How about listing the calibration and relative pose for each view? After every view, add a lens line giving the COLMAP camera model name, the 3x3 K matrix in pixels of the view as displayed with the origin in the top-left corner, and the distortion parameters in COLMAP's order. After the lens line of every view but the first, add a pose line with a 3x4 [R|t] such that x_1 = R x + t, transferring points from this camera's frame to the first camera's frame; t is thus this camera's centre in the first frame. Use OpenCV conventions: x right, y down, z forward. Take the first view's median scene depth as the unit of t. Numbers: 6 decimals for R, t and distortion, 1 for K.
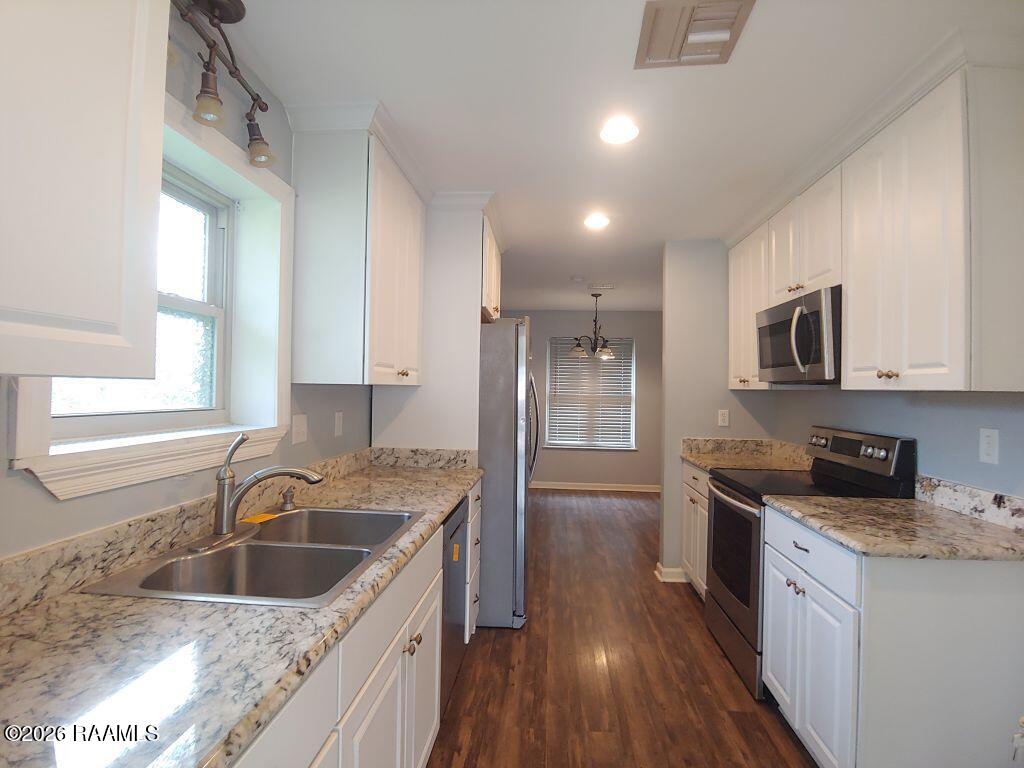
lens RADIAL K [[520.0, 0, 510.5], [0, 520.0, 382.9], [0, 0, 1]] dist [-0.017597, -0.000781]
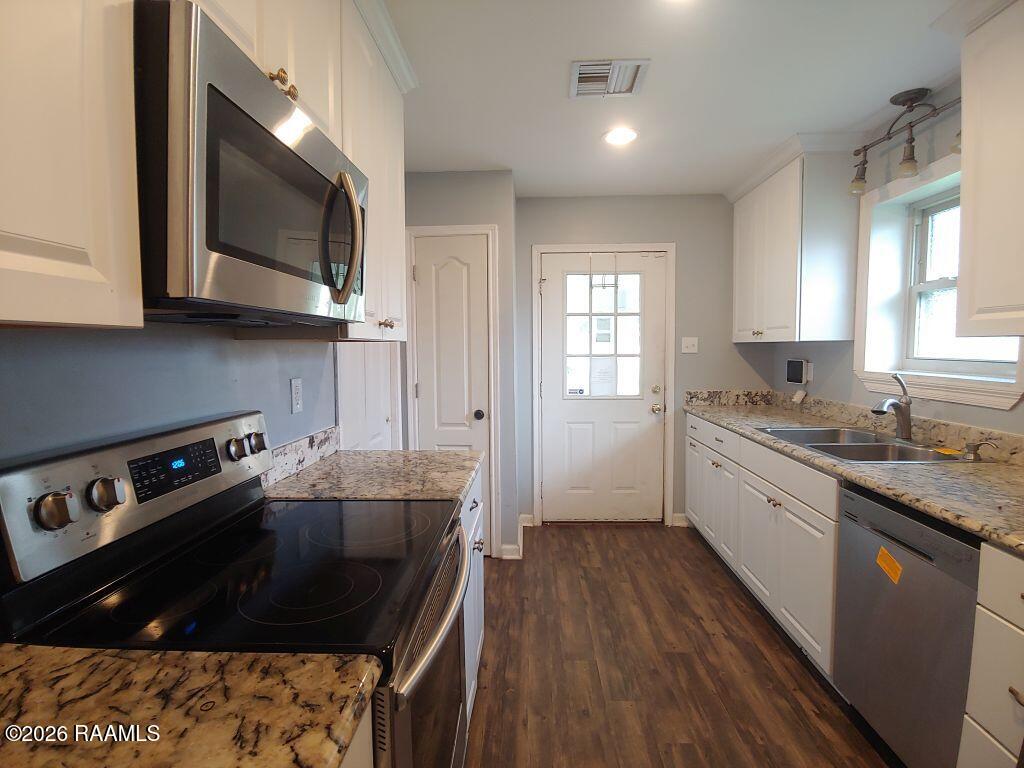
lens RADIAL K [[520.0, 0, 512.5], [0, 520.0, 383.7], [0, 0, 1]] dist [-0.017597, -0.000781]
pose [[-0.999109, -0.002675, -0.042119, 0.539713], [-0.005110, 0.998314, 0.057817, 0.037282], [0.041894, 0.057981, -0.997438, 1.987513]]
